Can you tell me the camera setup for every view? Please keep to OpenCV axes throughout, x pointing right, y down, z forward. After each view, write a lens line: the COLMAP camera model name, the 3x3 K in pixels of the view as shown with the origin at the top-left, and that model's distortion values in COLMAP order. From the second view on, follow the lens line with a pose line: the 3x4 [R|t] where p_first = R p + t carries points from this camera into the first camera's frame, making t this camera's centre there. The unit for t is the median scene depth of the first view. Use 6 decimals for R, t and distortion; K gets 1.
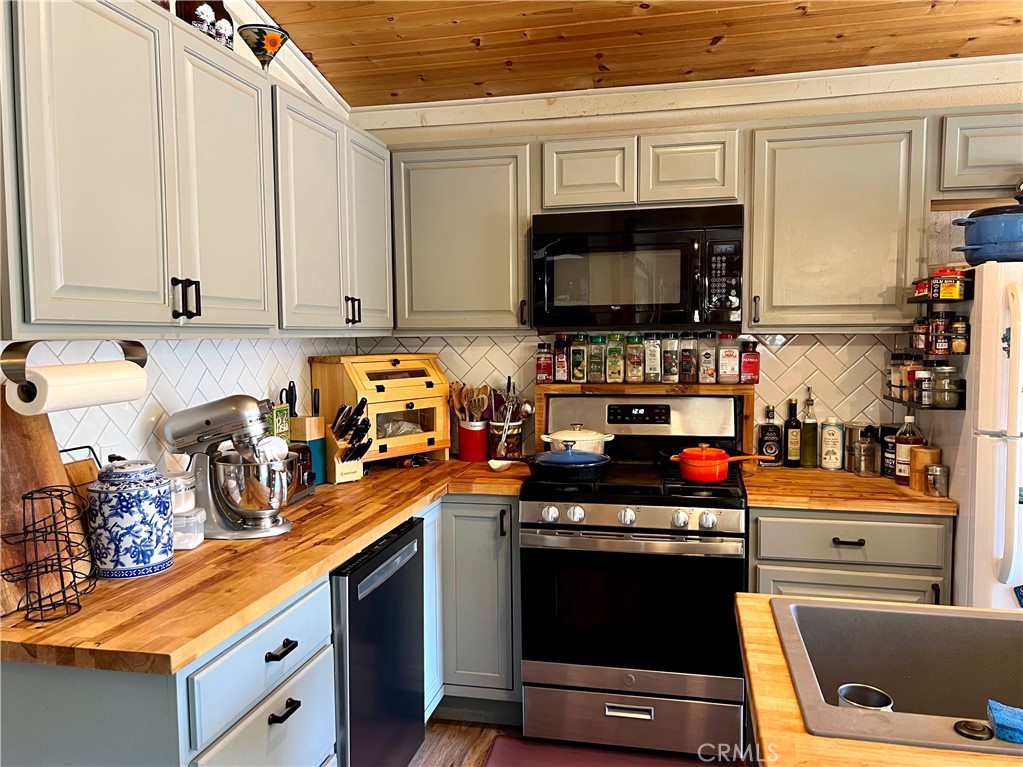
lens RADIAL K [[772.6, 0, 512.9], [0, 772.6, 381.8], [0, 0, 1]] dist [0.054112, -0.057512]
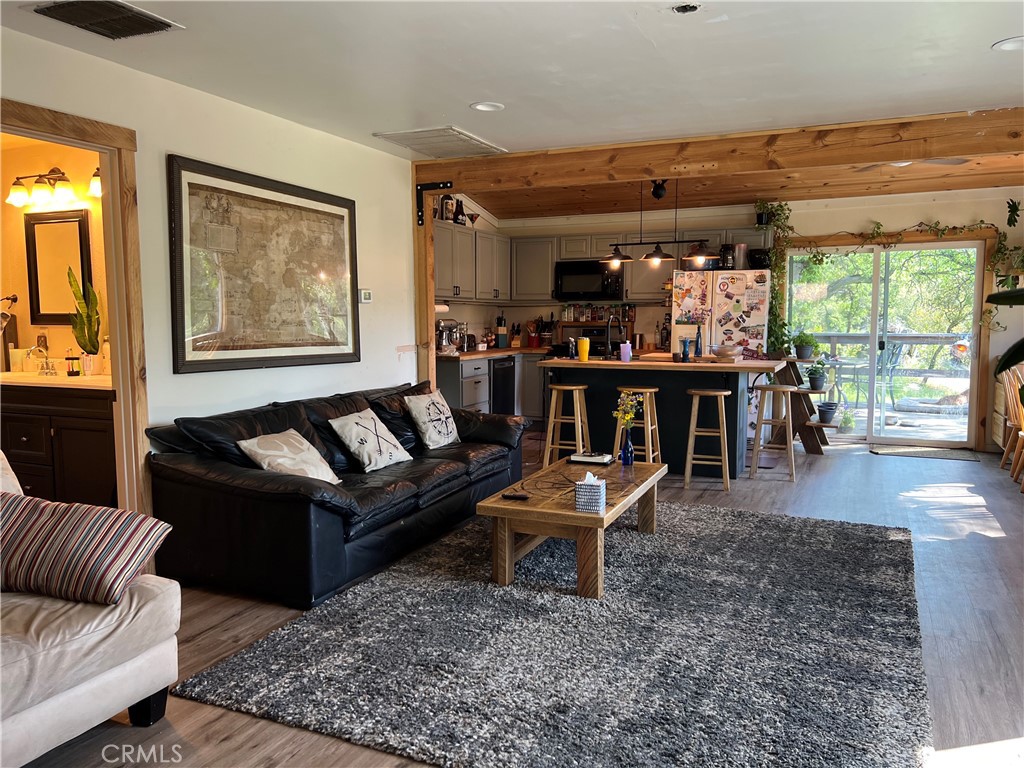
lens RADIAL K [[773.4, 0, 513.0], [0, 773.4, 385.4], [0, 0, 1]] dist [0.054112, -0.057512]
pose [[0.980440, 0.025989, -0.195097, 0.457244], [-0.021990, 0.999502, 0.022639, 0.196896], [0.195588, -0.017906, 0.980523, -1.967809]]
